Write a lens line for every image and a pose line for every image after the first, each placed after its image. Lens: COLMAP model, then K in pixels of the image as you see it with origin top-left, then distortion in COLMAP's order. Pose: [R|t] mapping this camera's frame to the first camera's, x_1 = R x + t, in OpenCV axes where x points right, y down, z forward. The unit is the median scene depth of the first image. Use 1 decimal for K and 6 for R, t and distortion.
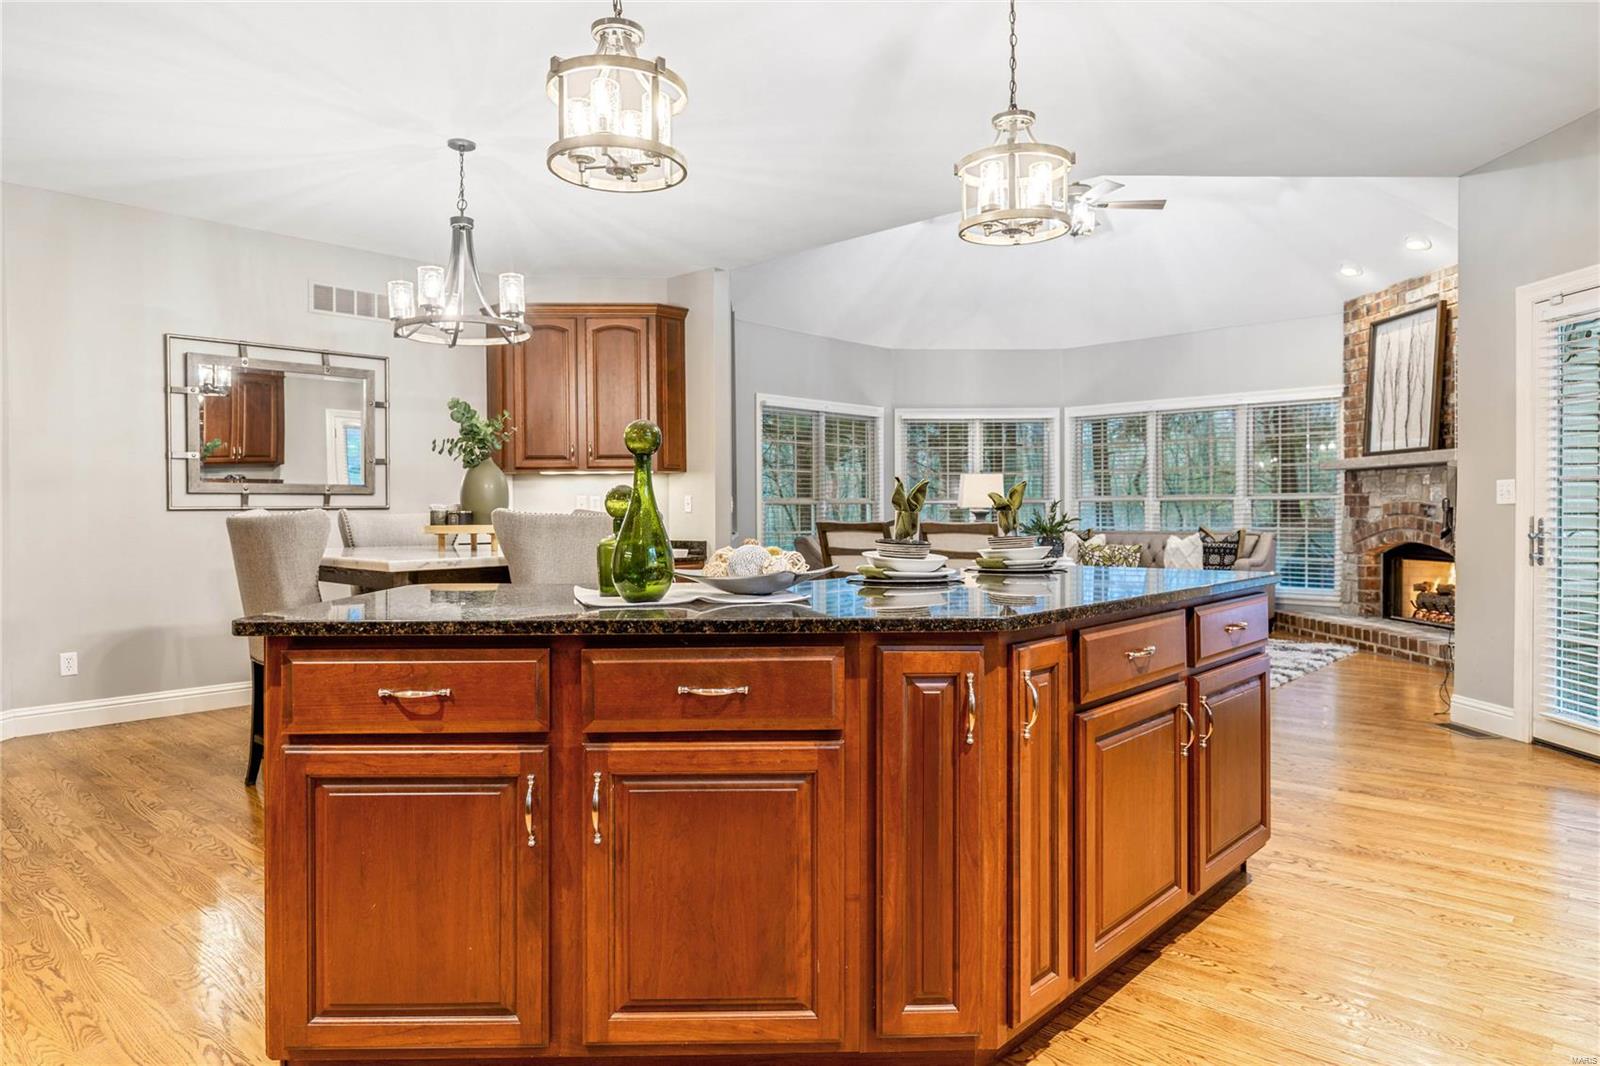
lens RADIAL K [[976.9, 0, 807.1], [0, 976.9, 518.8], [0, 0, 1]] dist [0.003276, 0.001035]
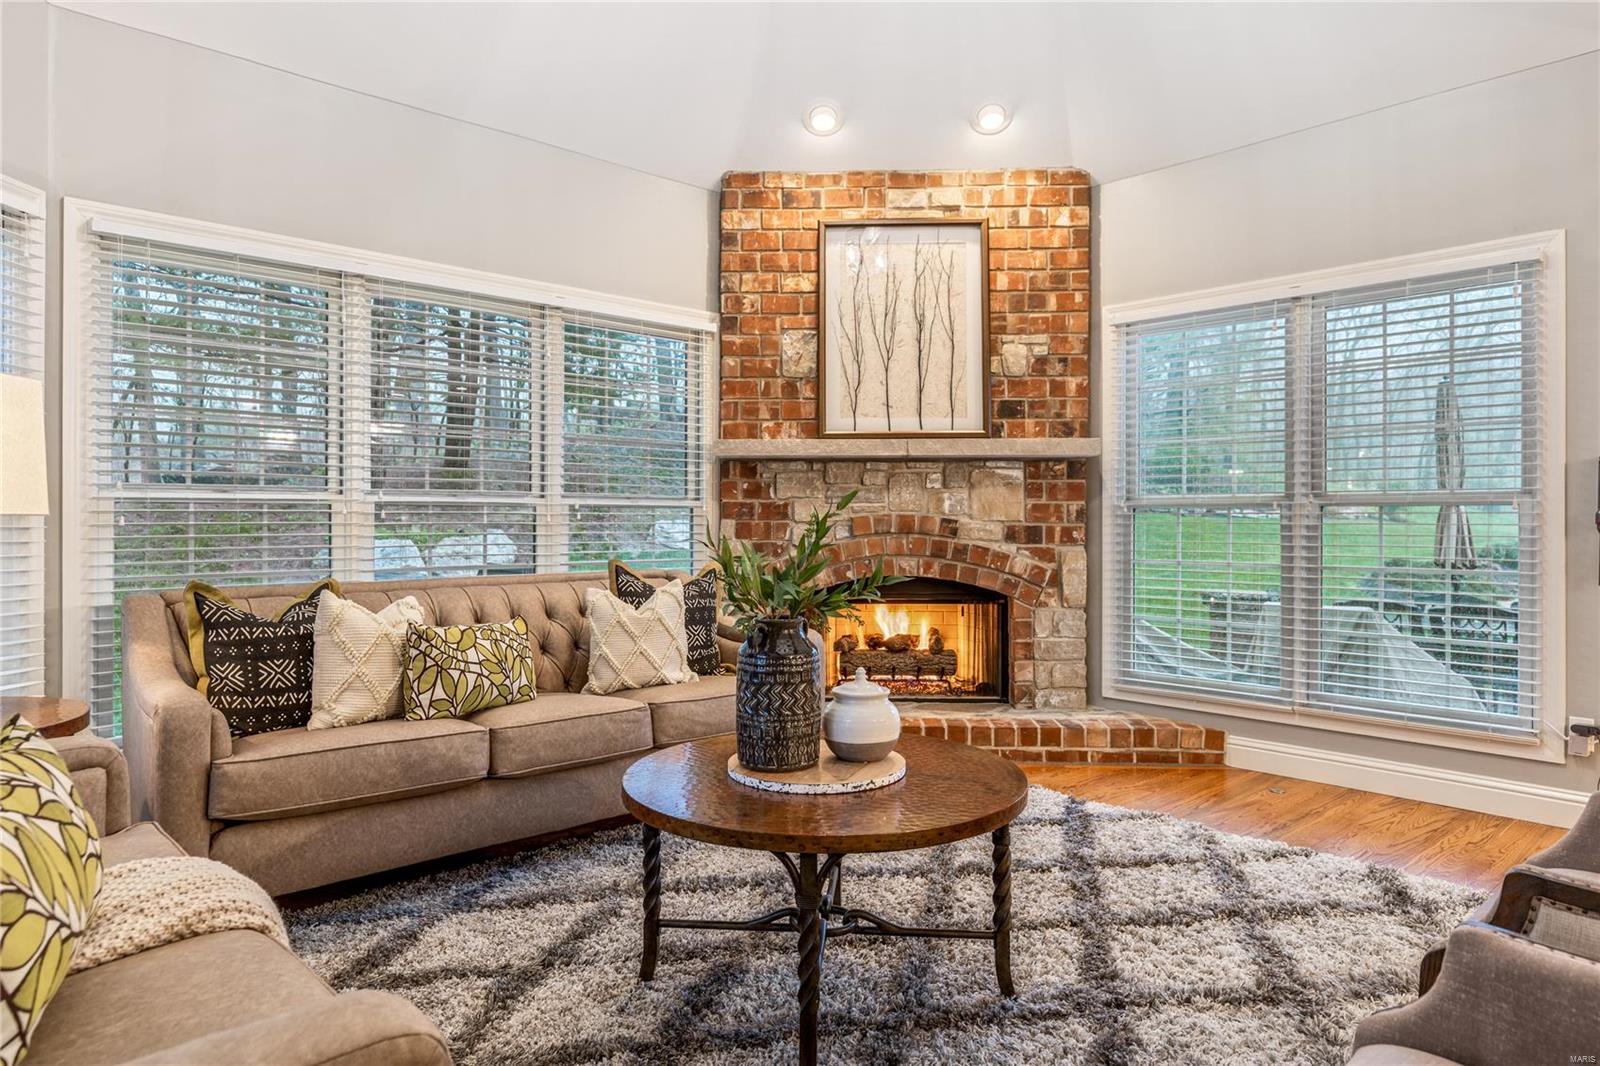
lens RADIAL K [[1002.4, 0, 804.7], [0, 1002.4, 518.7], [0, 0, 1]] dist [0.005599, 0.000860]
pose [[0.076127, 0.008030, 0.997066, -0.045998], [0.007314, 0.999936, -0.008611, -0.008711], [-0.997071, 0.007948, 0.076063, 0.943865]]
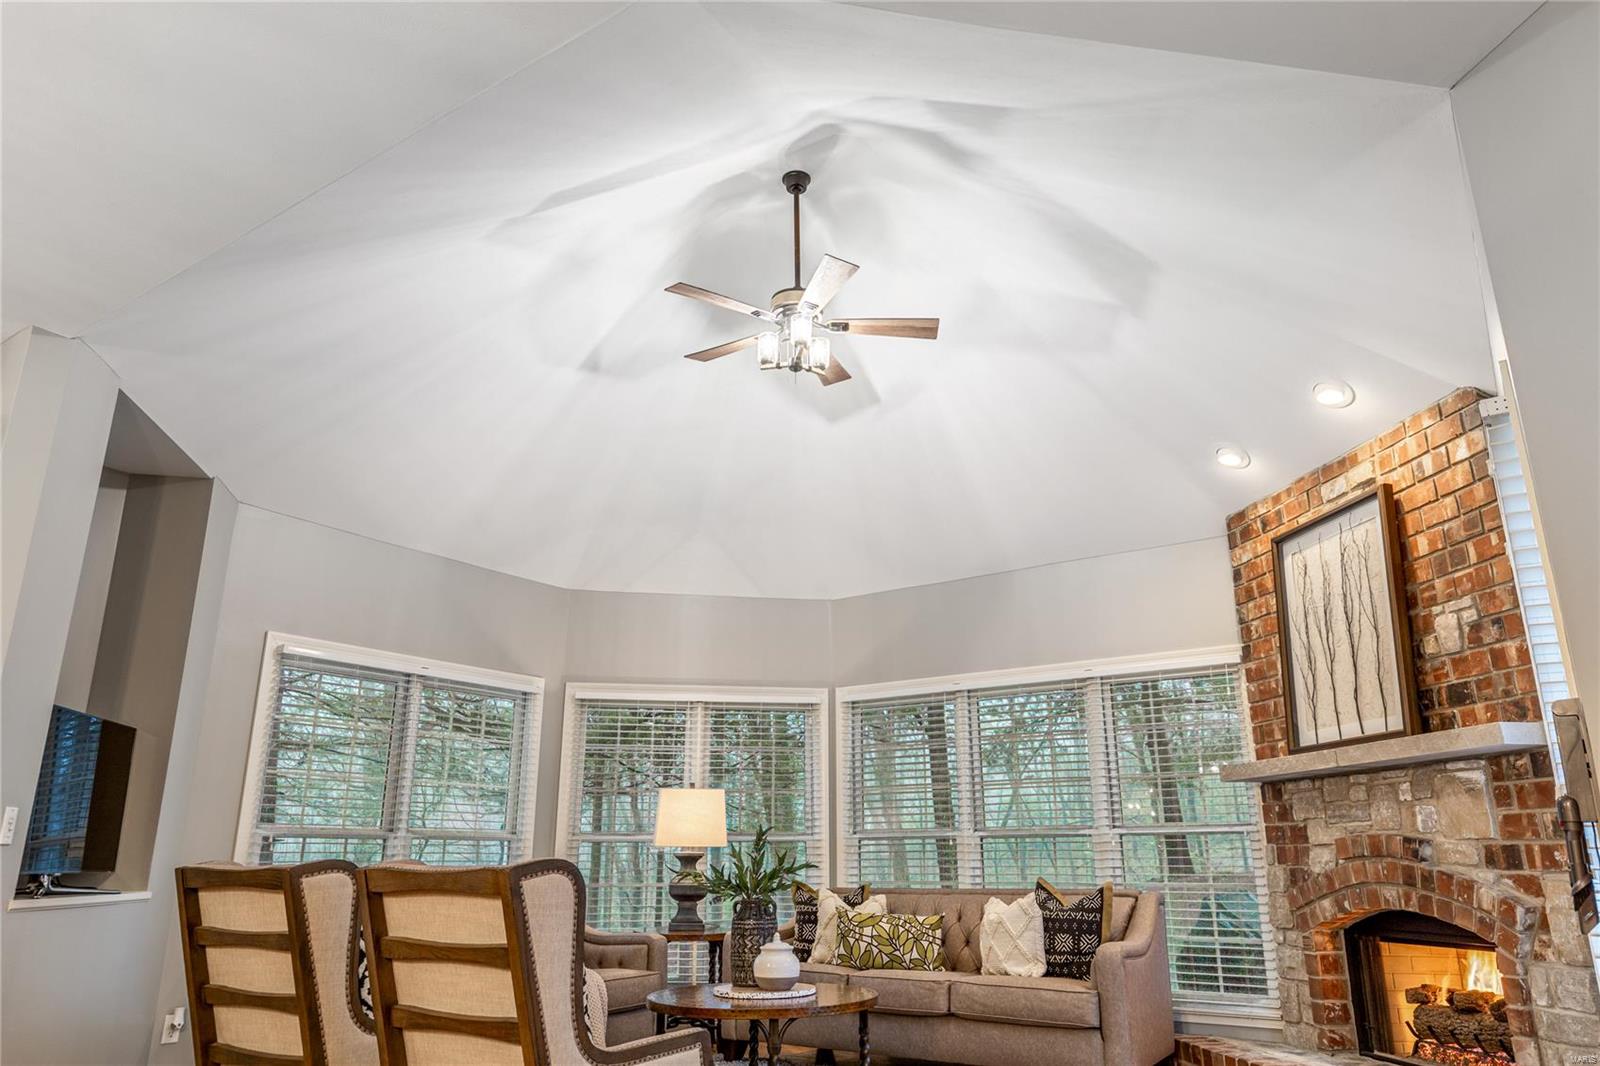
lens RADIAL K [[1075.3, 0, 806.5], [0, 1075.3, 530.7], [0, 0, 1]] dist [-0.000515, -0.003516]
pose [[0.990167, 0.043832, 0.132844, 0.185074], [-0.001344, 0.952580, -0.304286, 0.004626], [-0.139881, 0.301116, 0.943272, 0.382081]]
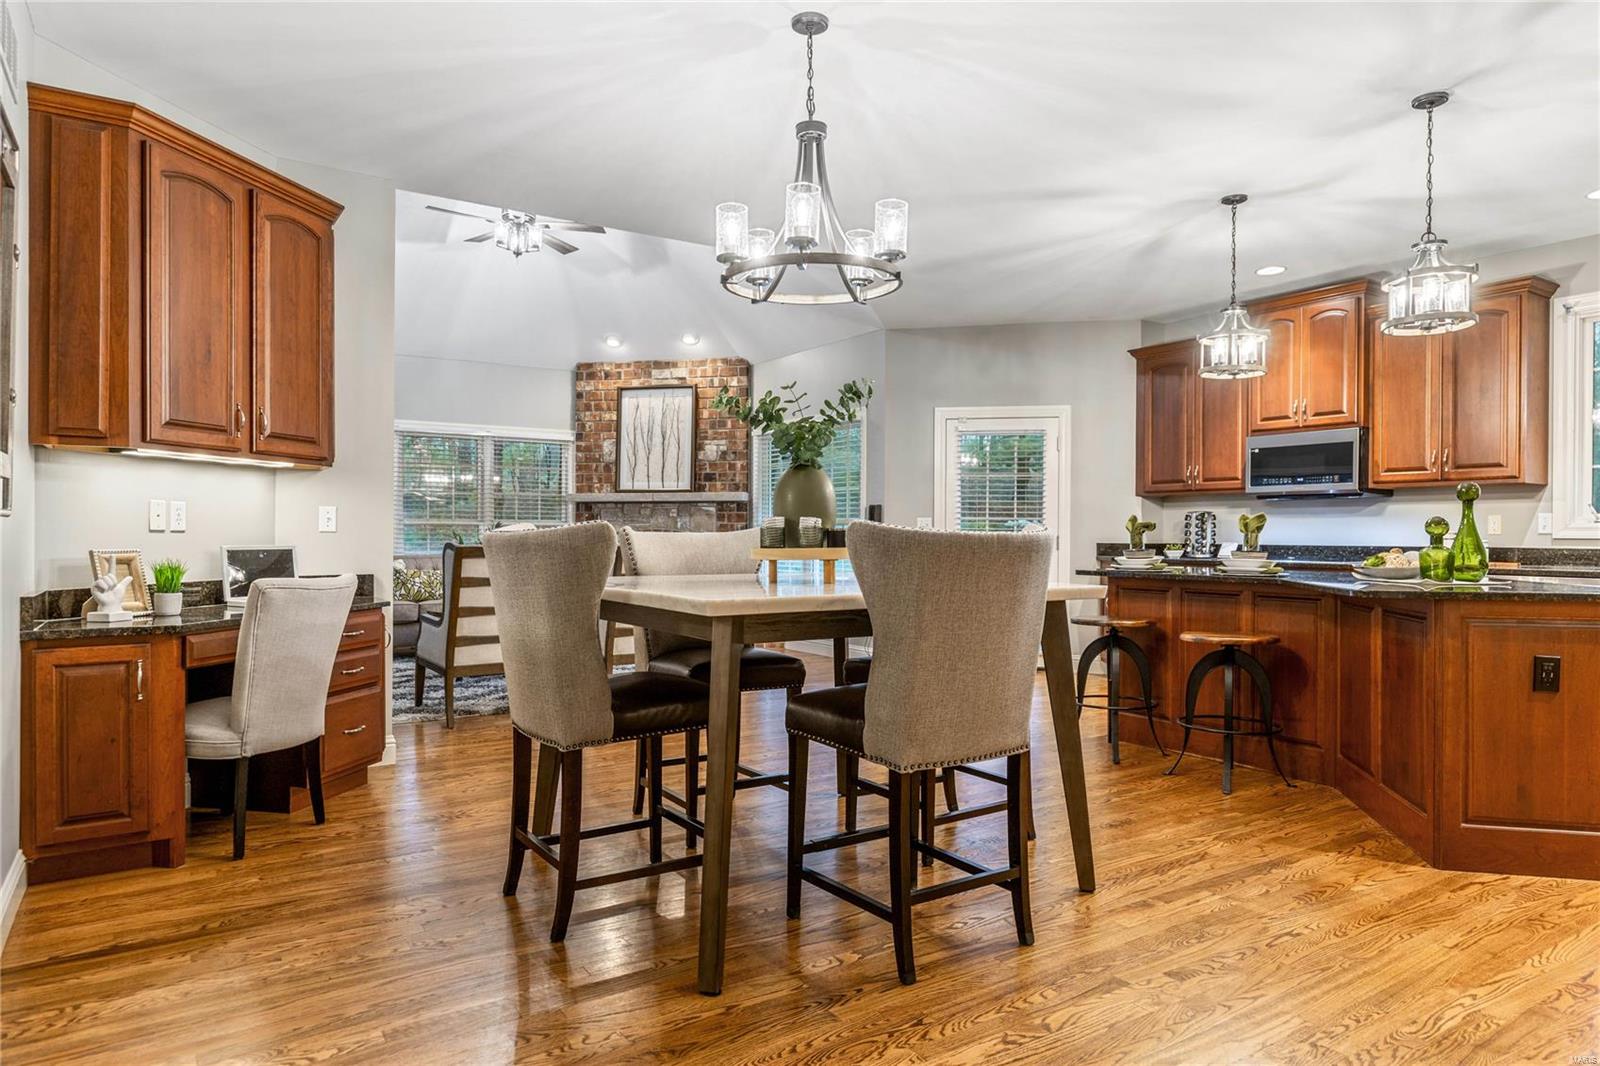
lens RADIAL K [[981.2, 0, 800.7], [0, 981.2, 540.2], [0, 0, 1]] dist [-0.002543, -0.000321]
pose [[0.249105, 0.001514, 0.968475, -0.575420], [0.003759, 0.999990, -0.002530, 0.001313], [-0.968469, 0.004271, 0.249097, 0.450036]]
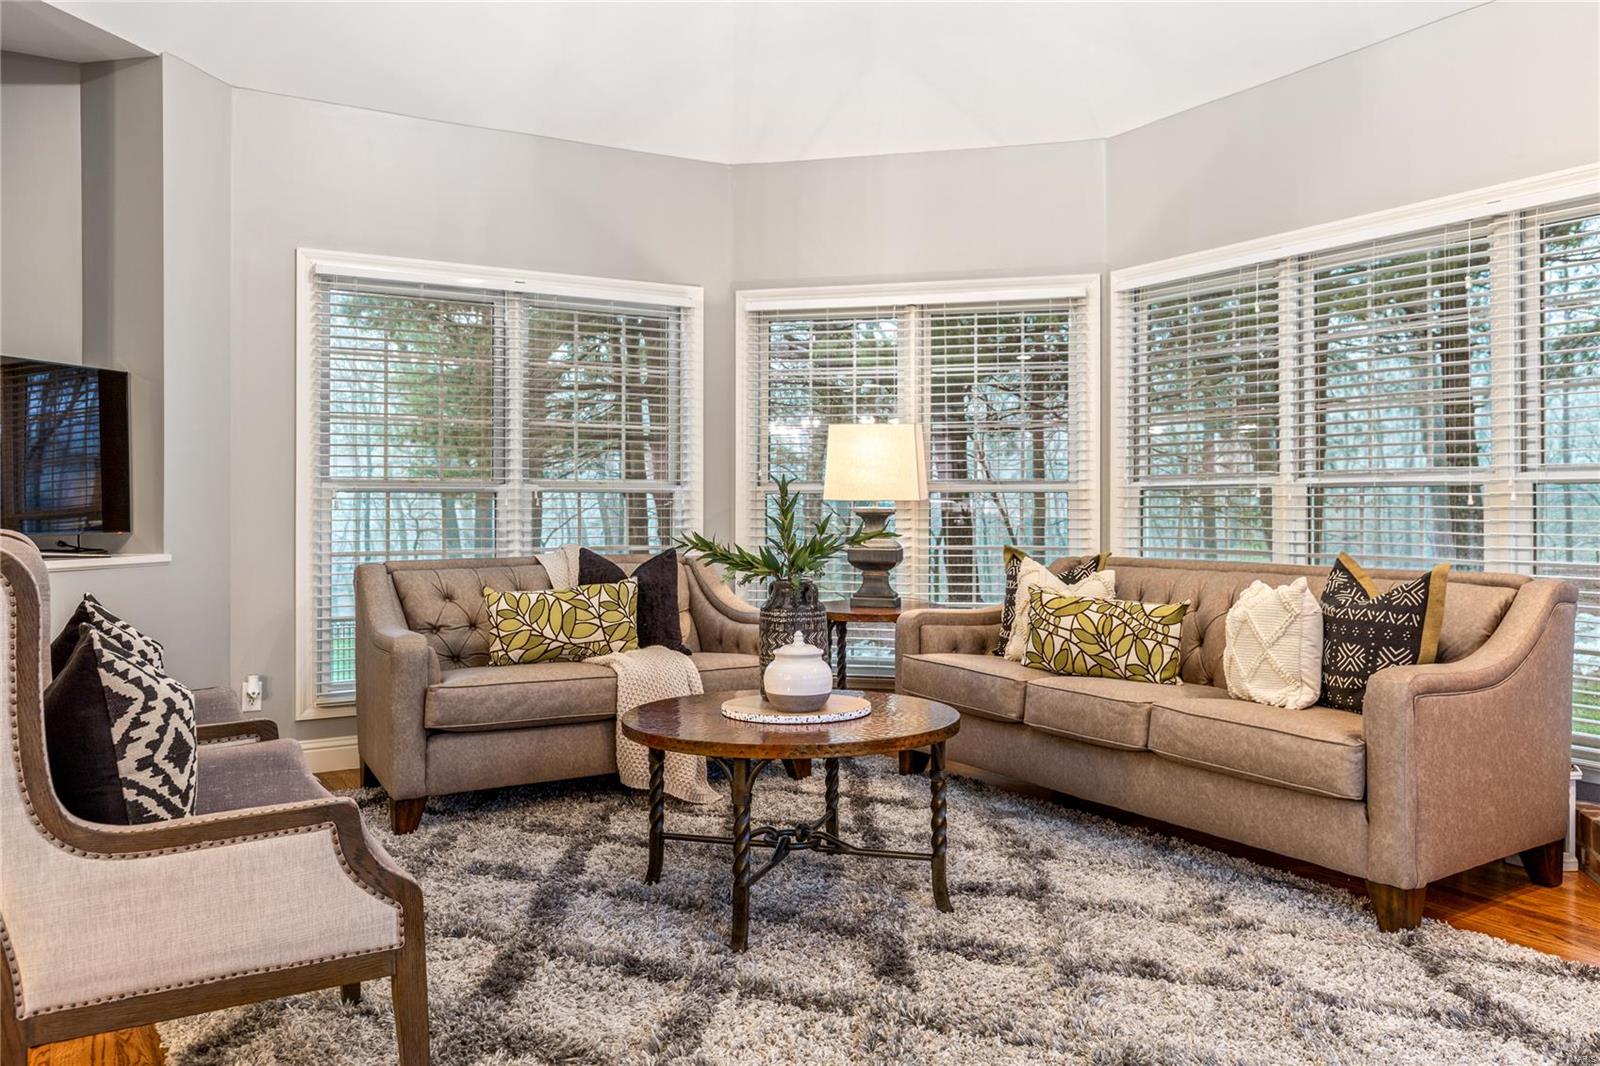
lens RADIAL K [[1236.0, 0, 803.7], [0, 1236.0, 507.4], [0, 0, 1]] dist [-0.002130, -0.001704]
pose [[0.957859, 0.005317, -0.287189, 0.370224], [-0.007216, 0.999959, -0.005555, -0.006623], [0.287148, 0.007393, 0.957858, 0.555740]]
